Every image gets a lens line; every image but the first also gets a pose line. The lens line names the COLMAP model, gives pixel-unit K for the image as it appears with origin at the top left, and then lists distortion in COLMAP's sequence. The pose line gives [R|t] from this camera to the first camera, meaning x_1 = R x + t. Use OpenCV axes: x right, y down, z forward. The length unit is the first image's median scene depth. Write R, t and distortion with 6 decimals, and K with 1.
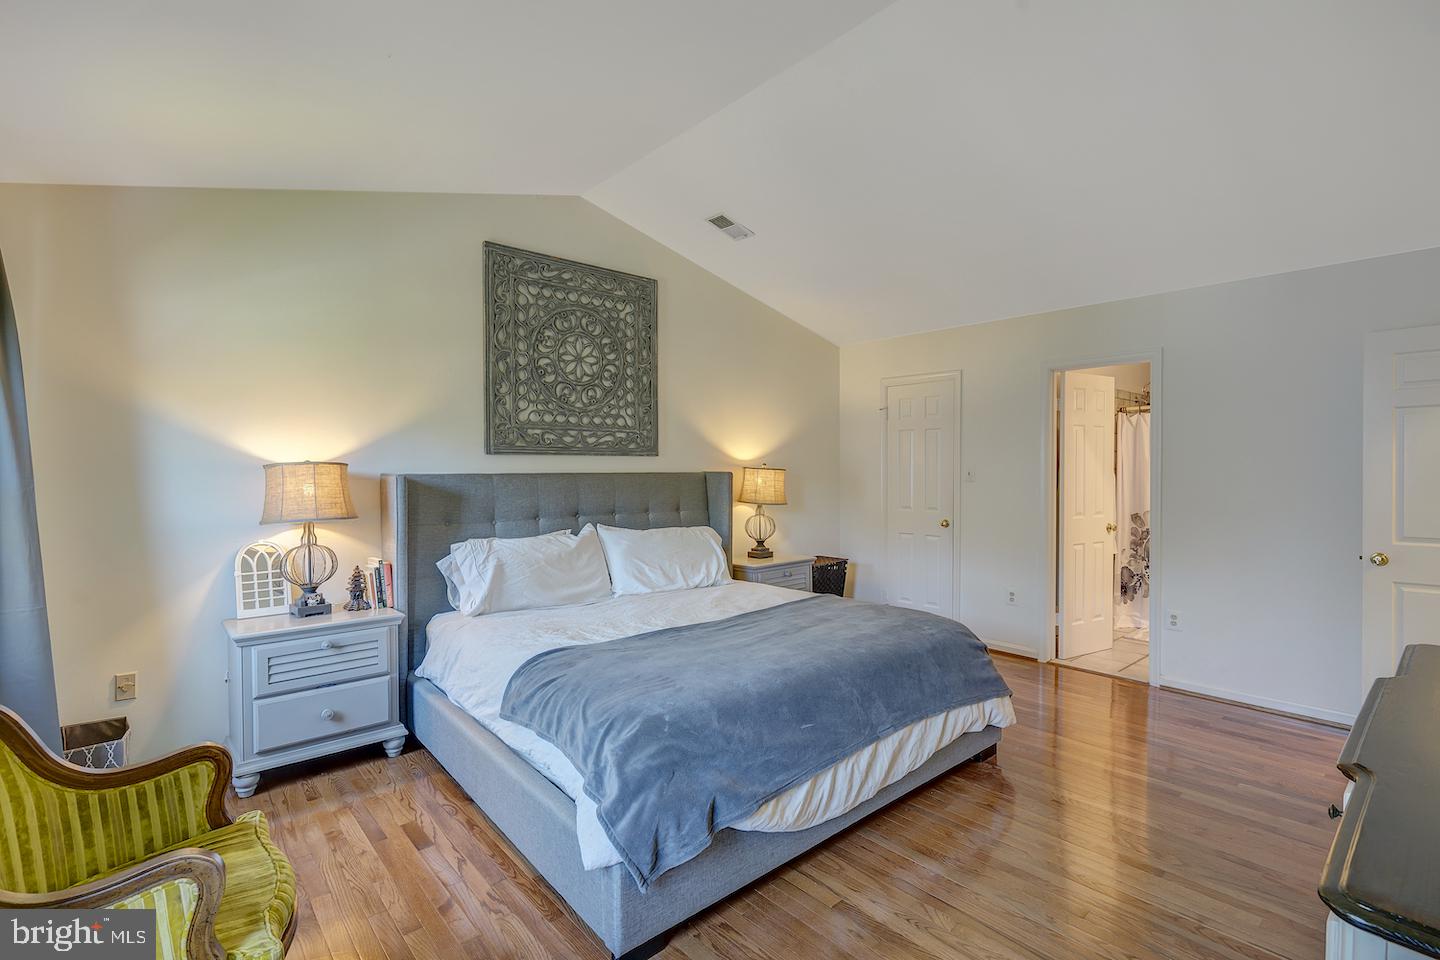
lens RADIAL K [[661.6, 0, 723.2], [0, 661.6, 484.4], [0, 0, 1]] dist [-0.004499, 0.001339]
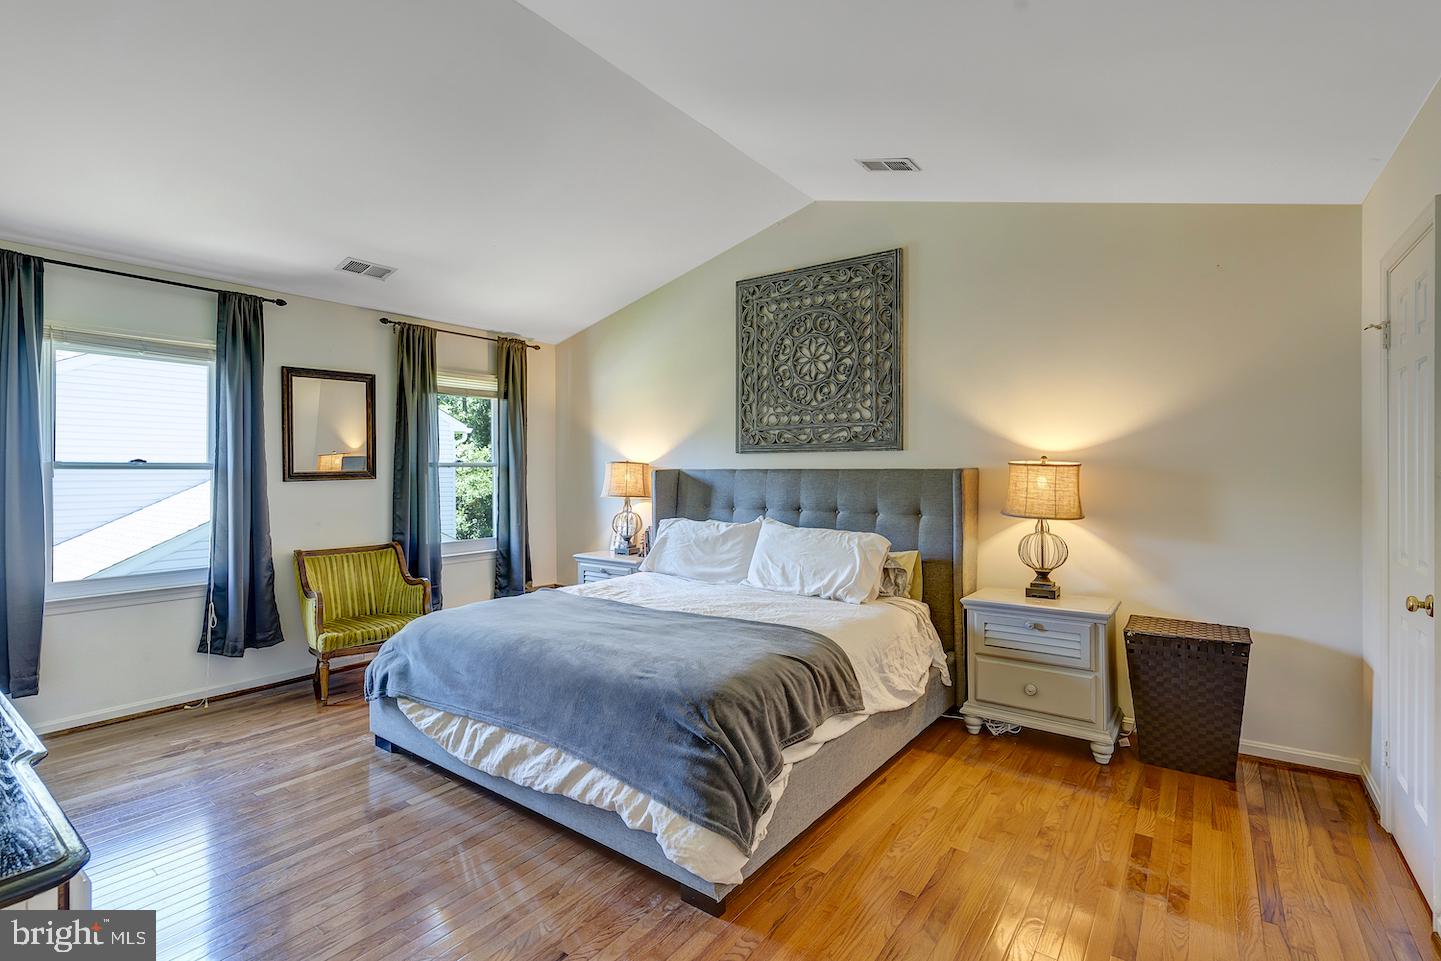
lens RADIAL K [[662.1, 0, 725.6], [0, 662.1, 473.8], [0, 0, 1]] dist [-0.004499, 0.001339]
pose [[0.221105, 0.016743, -0.975106, 0.758048], [-0.017286, 0.999763, 0.013247, -0.021120], [0.975097, 0.013927, 0.221342, 0.632337]]
